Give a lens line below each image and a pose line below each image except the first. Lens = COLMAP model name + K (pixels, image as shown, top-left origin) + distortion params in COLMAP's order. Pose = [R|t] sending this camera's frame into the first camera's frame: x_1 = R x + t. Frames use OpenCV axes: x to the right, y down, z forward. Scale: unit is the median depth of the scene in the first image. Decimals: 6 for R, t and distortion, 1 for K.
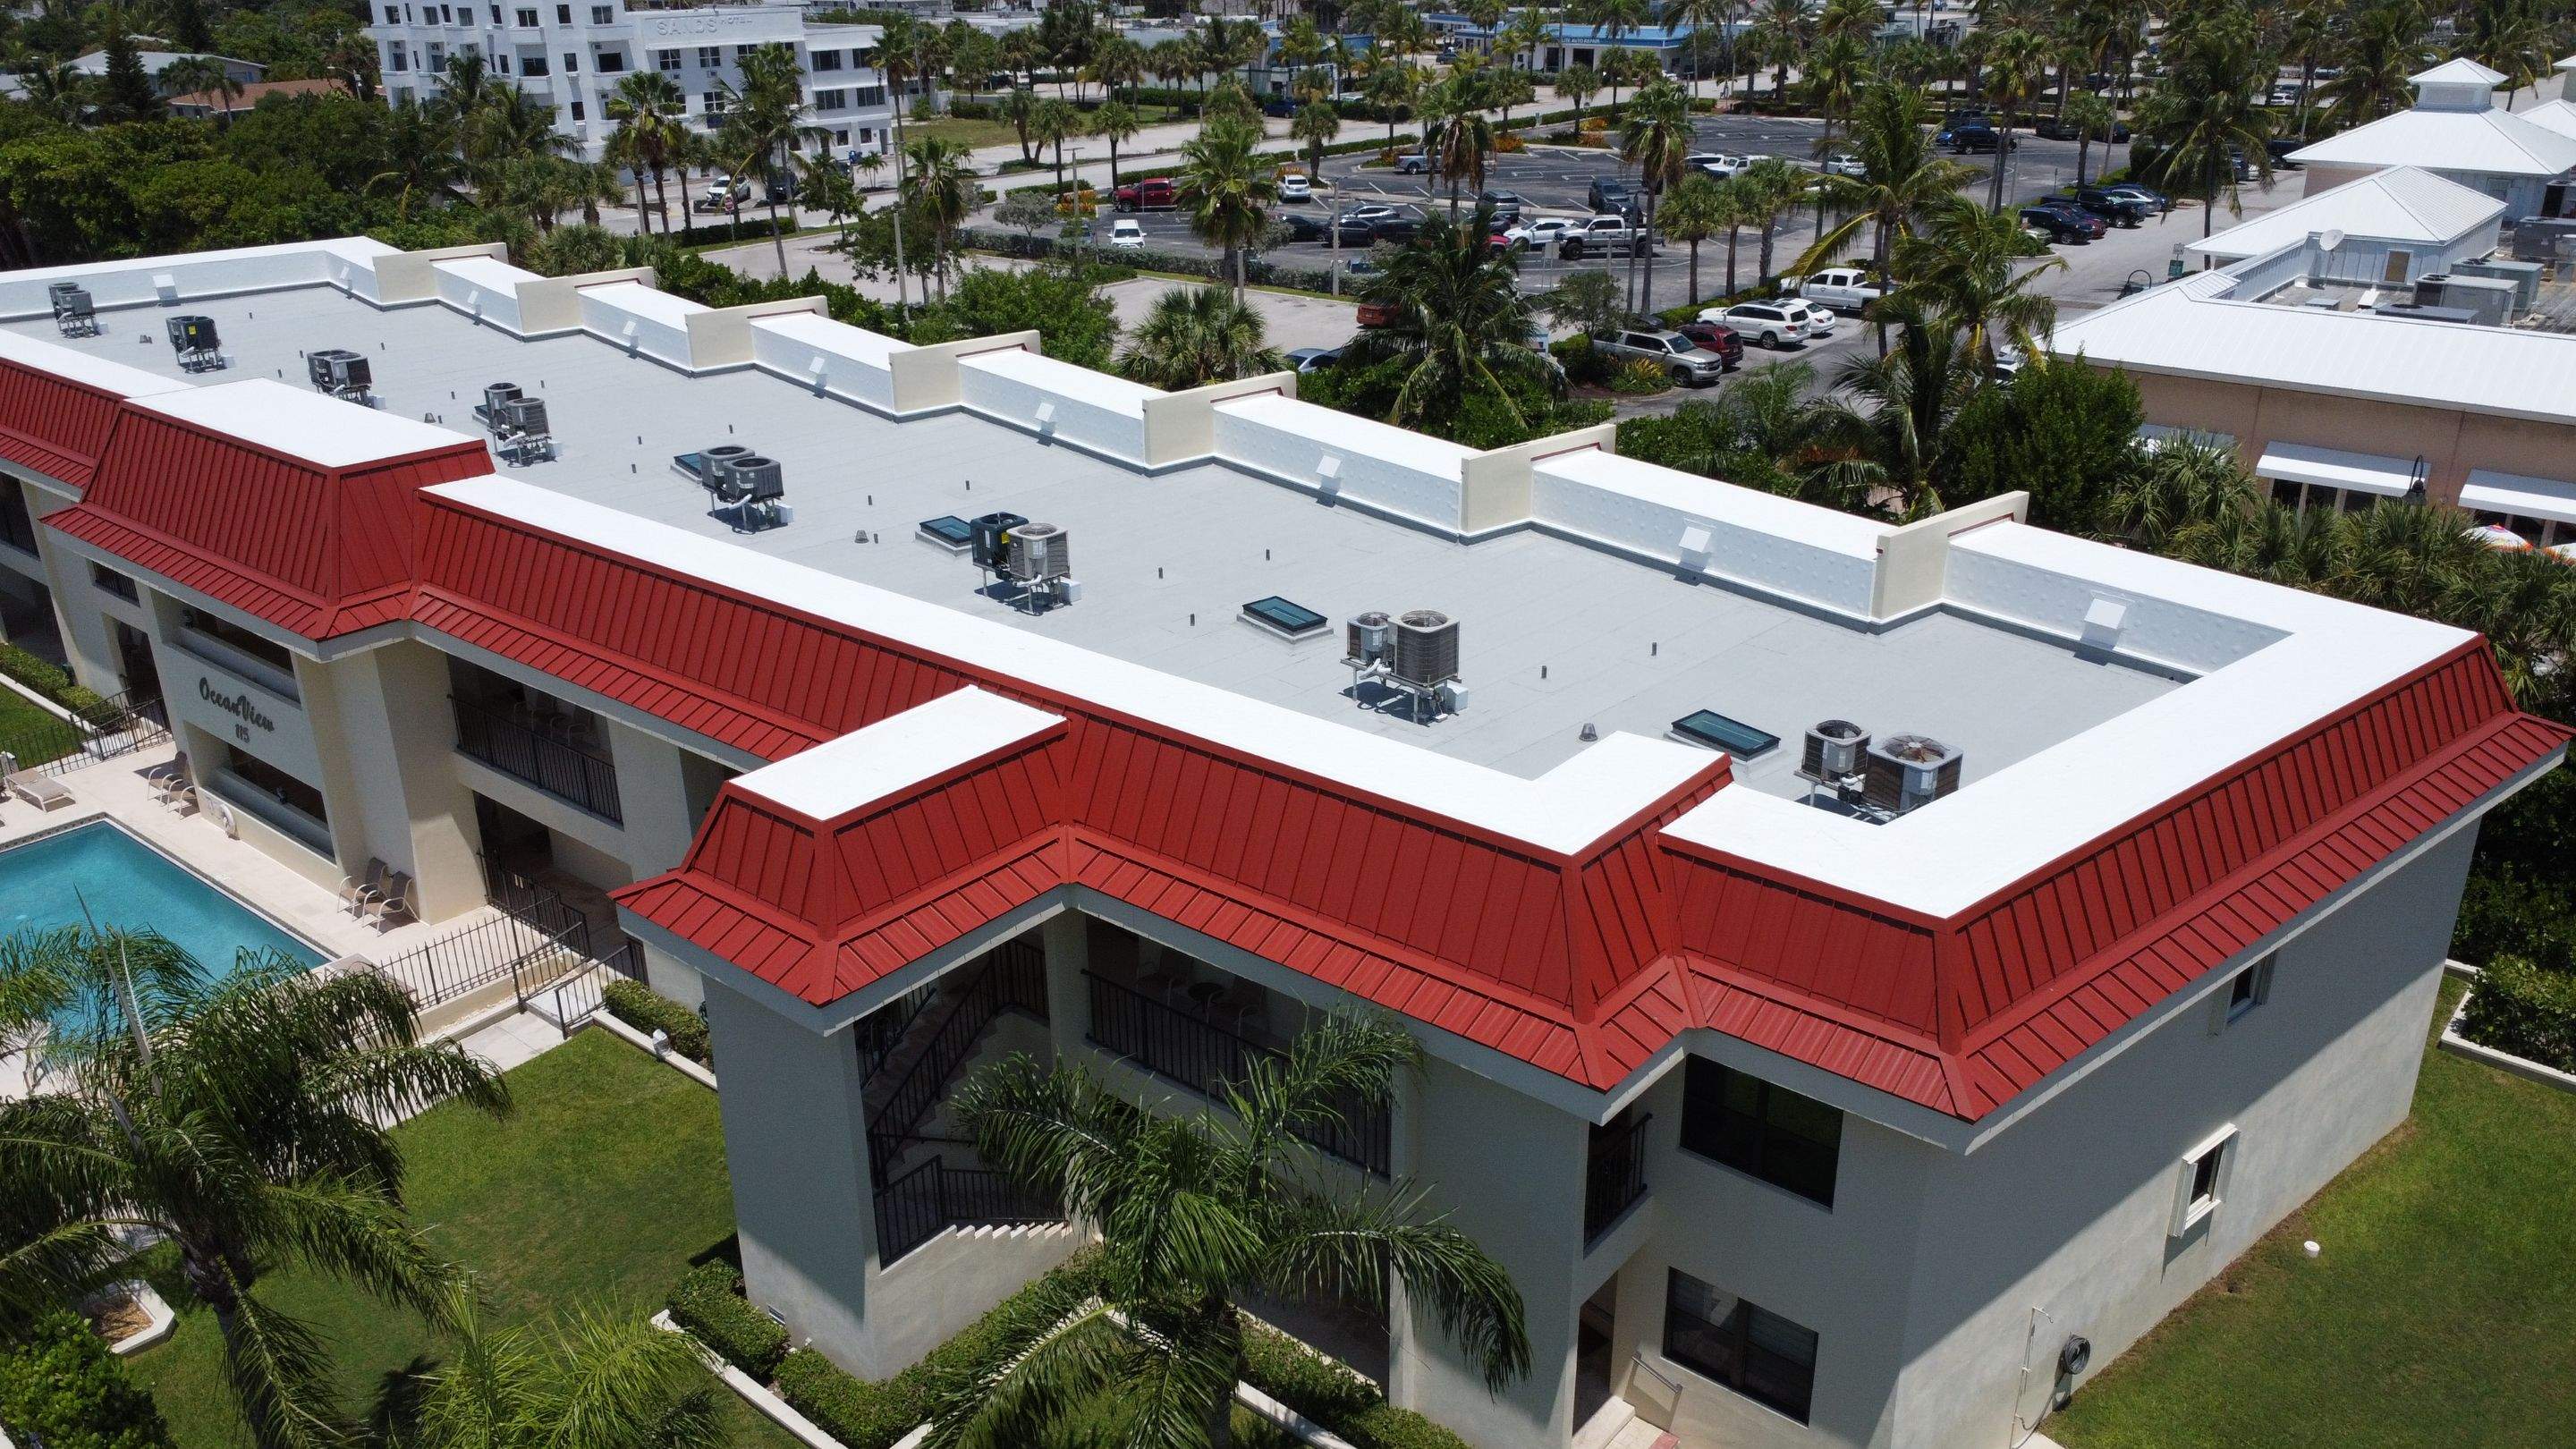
lens RADIAL K [[1940.4, 0, 1288.9], [0, 1940.4, 730.9], [0, 0, 1]] dist [0.013299, -0.003918]
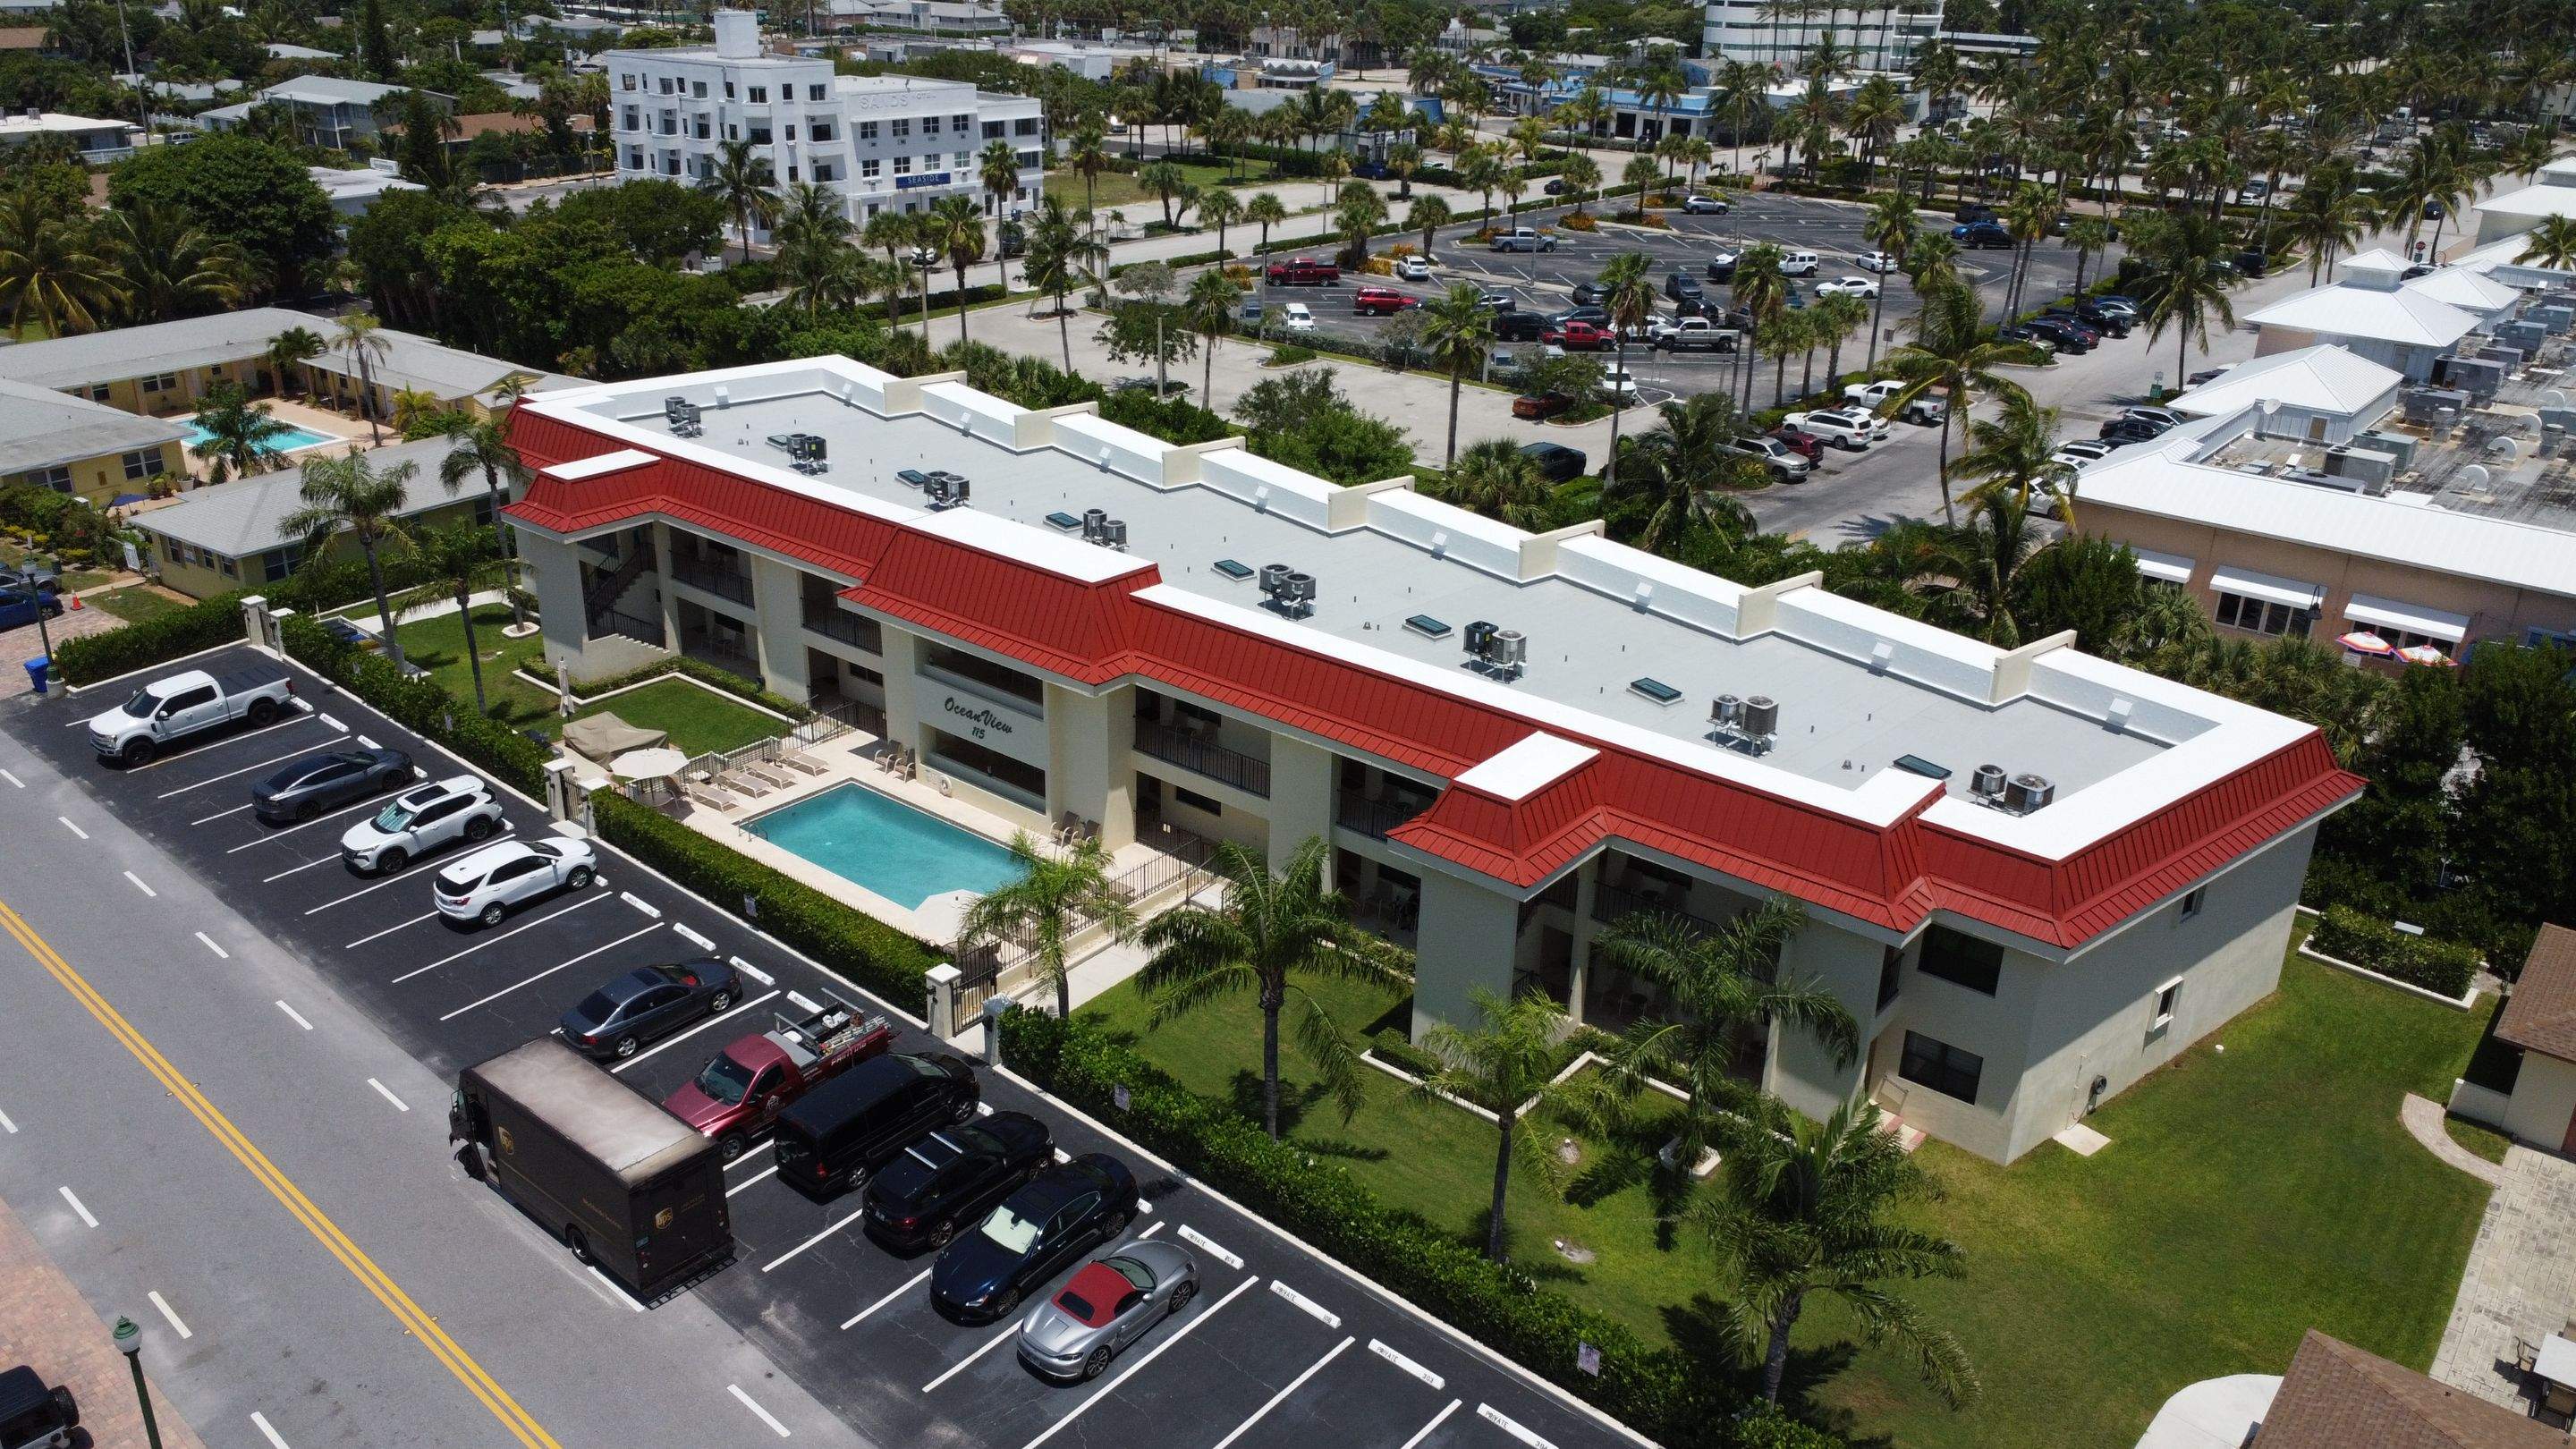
lens RADIAL K [[1940.4, 0, 1287.0], [0, 1940.4, 724.4], [0, 0, 1]] dist [0.013299, -0.003918]
pose [[0.999333, 0.031985, 0.017601, -0.304667], [-0.032082, 0.999471, 0.005250, -0.022199], [-0.017424, -0.005812, 0.999831, -0.627389]]
